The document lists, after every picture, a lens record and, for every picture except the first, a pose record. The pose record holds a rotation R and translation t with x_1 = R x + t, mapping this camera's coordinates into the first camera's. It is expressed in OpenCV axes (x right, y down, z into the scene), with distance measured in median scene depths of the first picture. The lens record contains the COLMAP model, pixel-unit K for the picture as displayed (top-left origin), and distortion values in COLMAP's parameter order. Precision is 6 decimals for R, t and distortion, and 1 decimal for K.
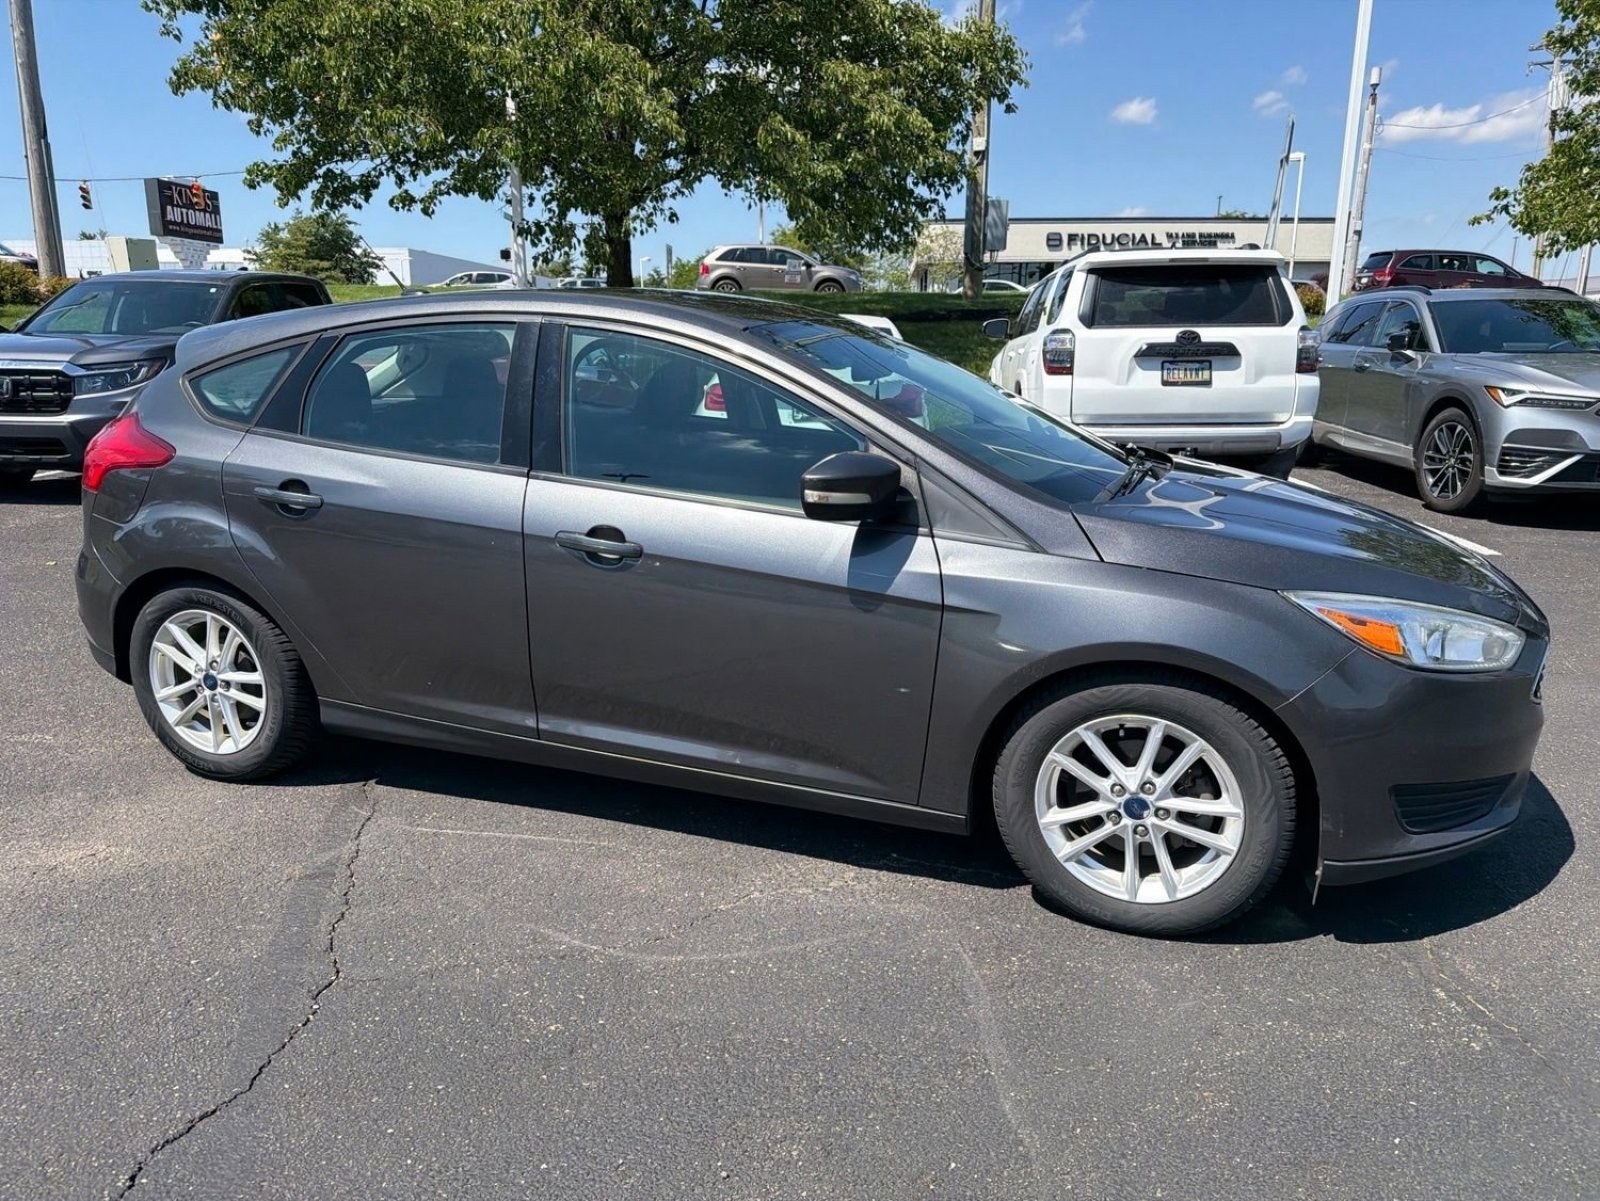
lens RADIAL K [[1128.0, 0, 801.8], [0, 1128.0, 600.2], [0, 0, 1]] dist [0.057472, -0.078813]
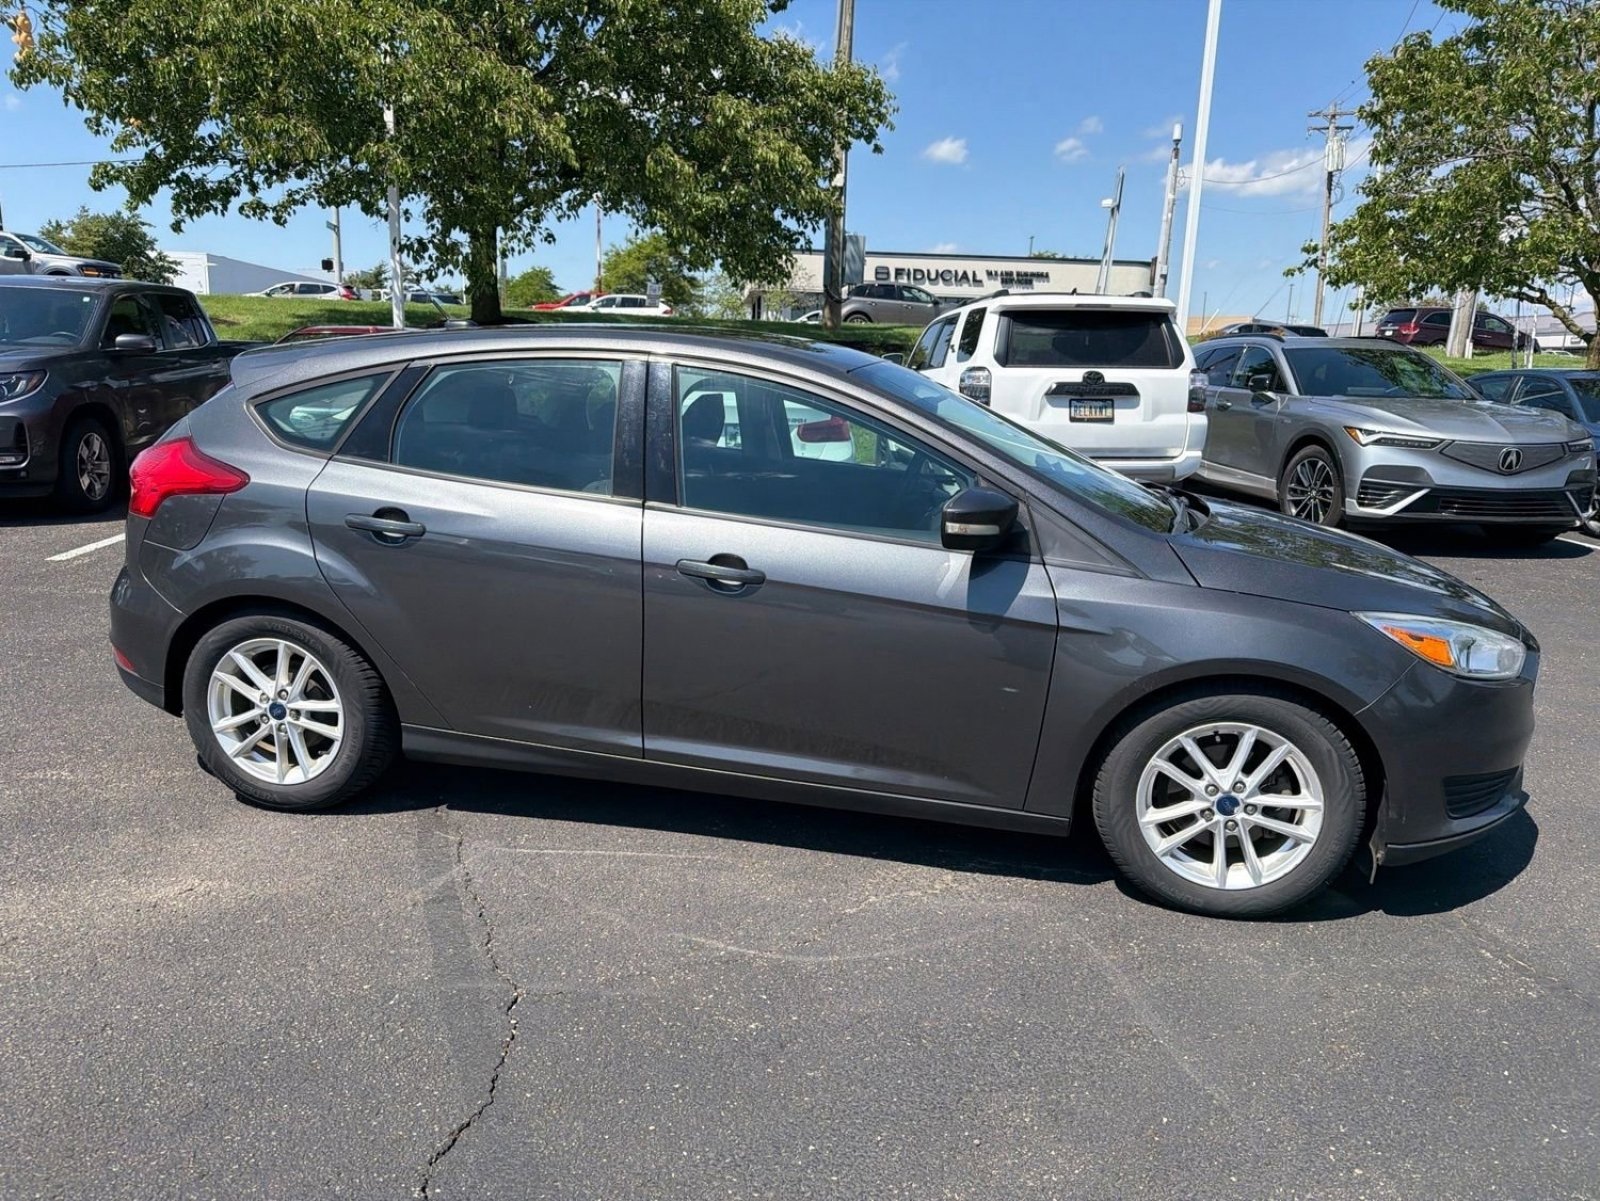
lens RADIAL K [[1123.1, 0, 795.5], [0, 1123.1, 608.6], [0, 0, 1]] dist [0.057134, -0.069582]
pose [[0.988645, -0.006102, 0.150144, -0.103156], [0.007856, 0.999908, -0.011093, -0.001233], [-0.150063, 0.012147, 0.988602, -0.018504]]
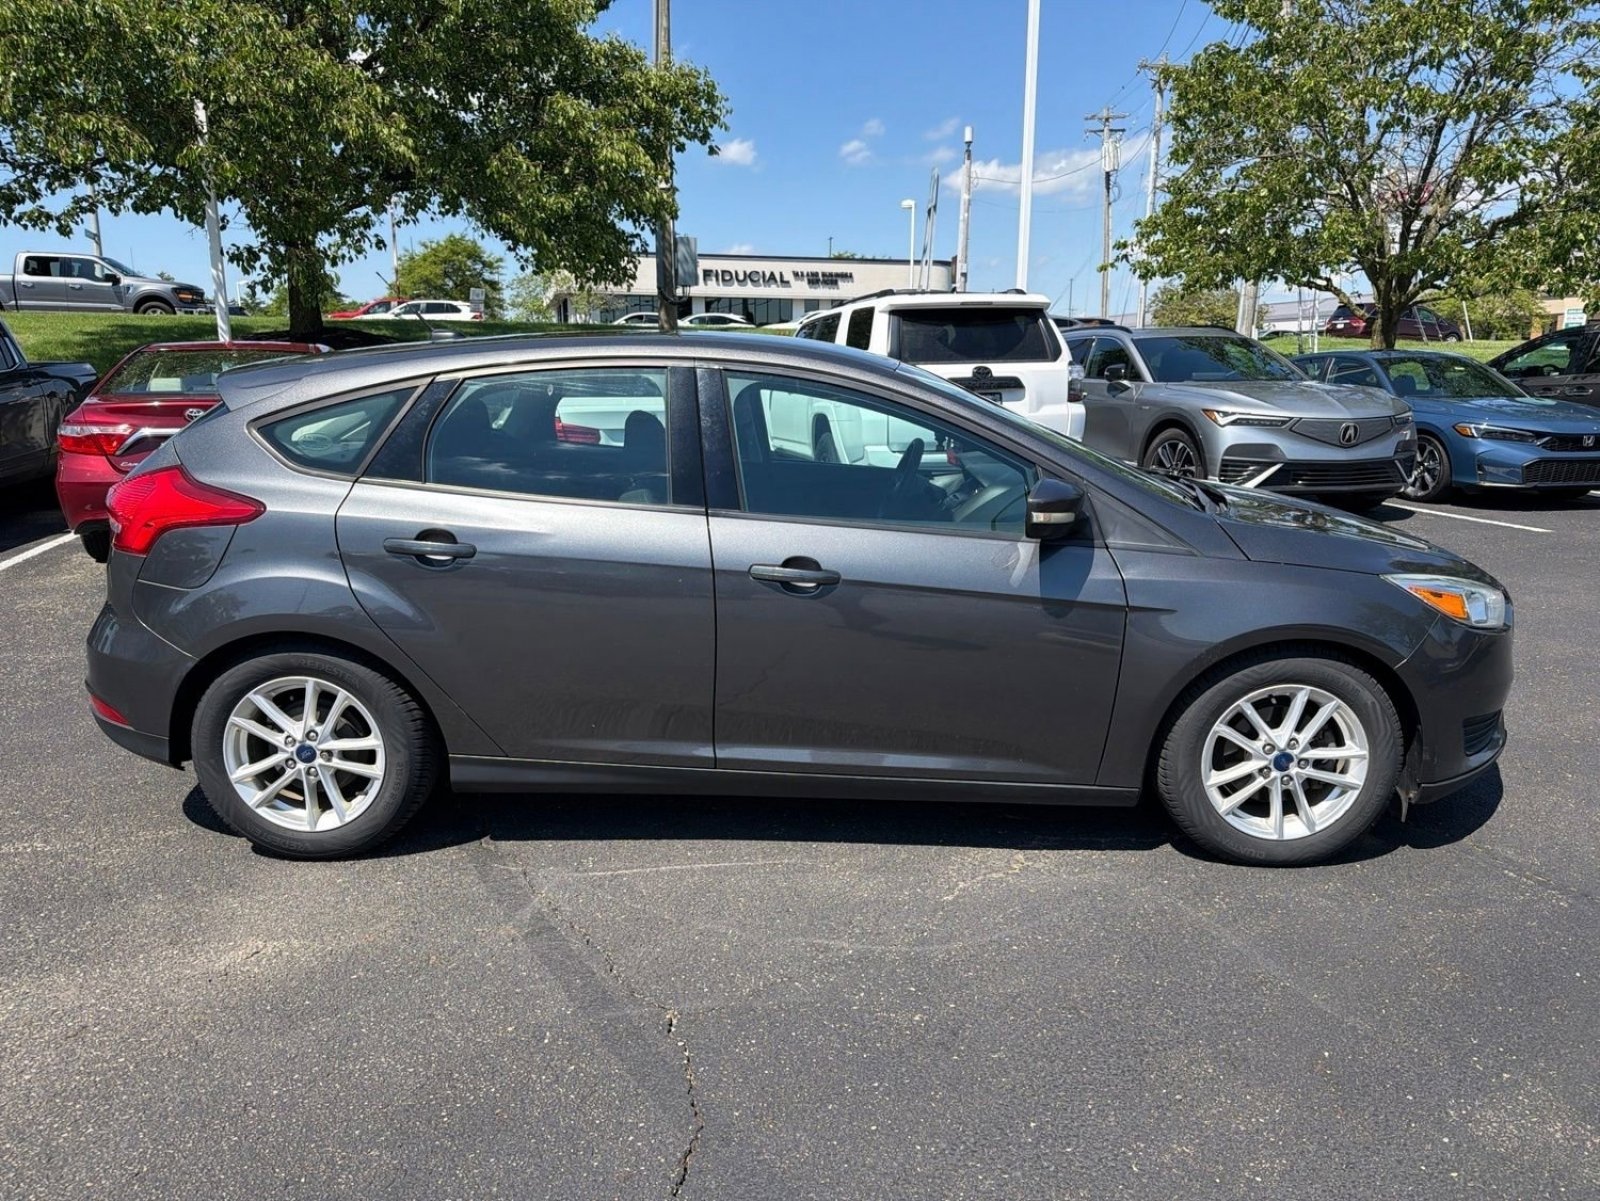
lens RADIAL K [[1122.9, 0, 800.5], [0, 1122.9, 610.4], [0, 0, 1]] dist [0.062442, -0.082266]
pose [[0.947955, -0.071603, 0.310250, -0.193136], [0.076548, 0.997059, -0.003776, -0.004639], [-0.309067, 0.027328, 0.950647, 0.000265]]
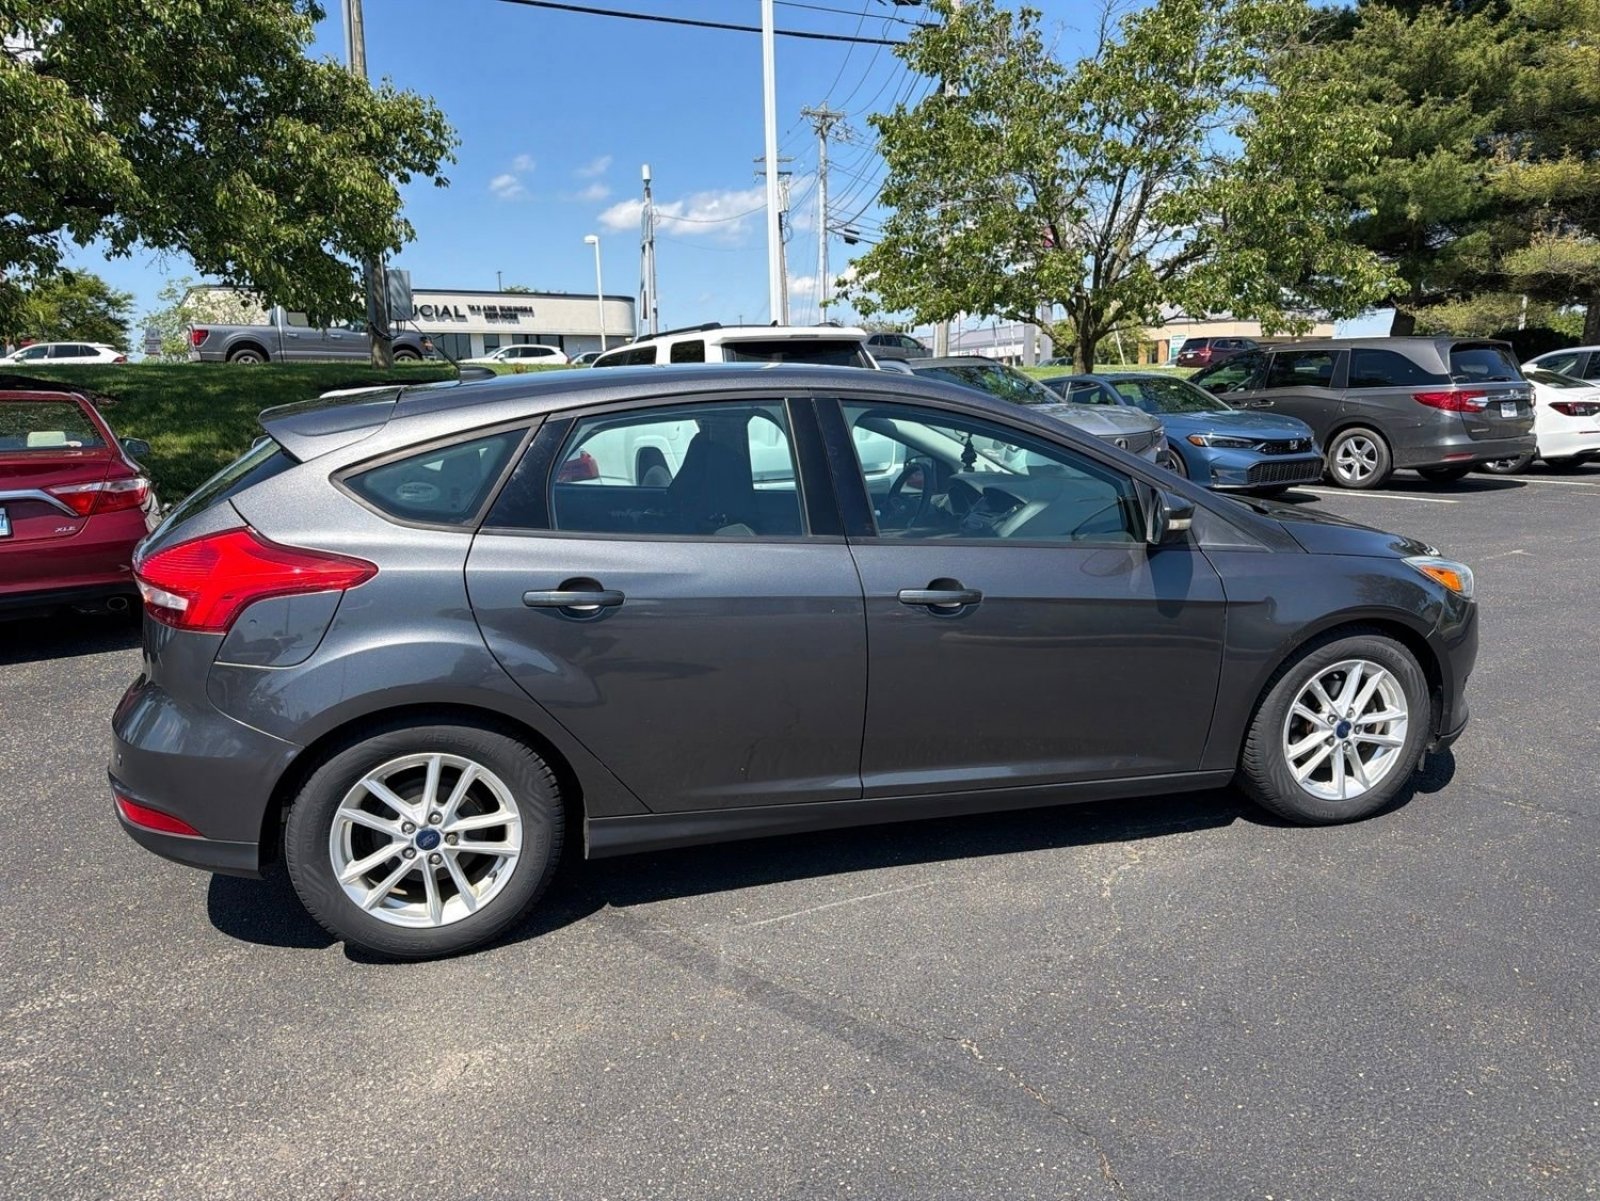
lens RADIAL K [[1128.0, 0, 801.8], [0, 1128.0, 600.2], [0, 0, 1]] dist [0.057472, -0.078813]
pose [[0.818442, -0.129599, 0.559782, -0.341355], [0.161844, 0.986782, -0.008171, -0.022610], [-0.551324, 0.097285, 0.828599, 0.070813]]
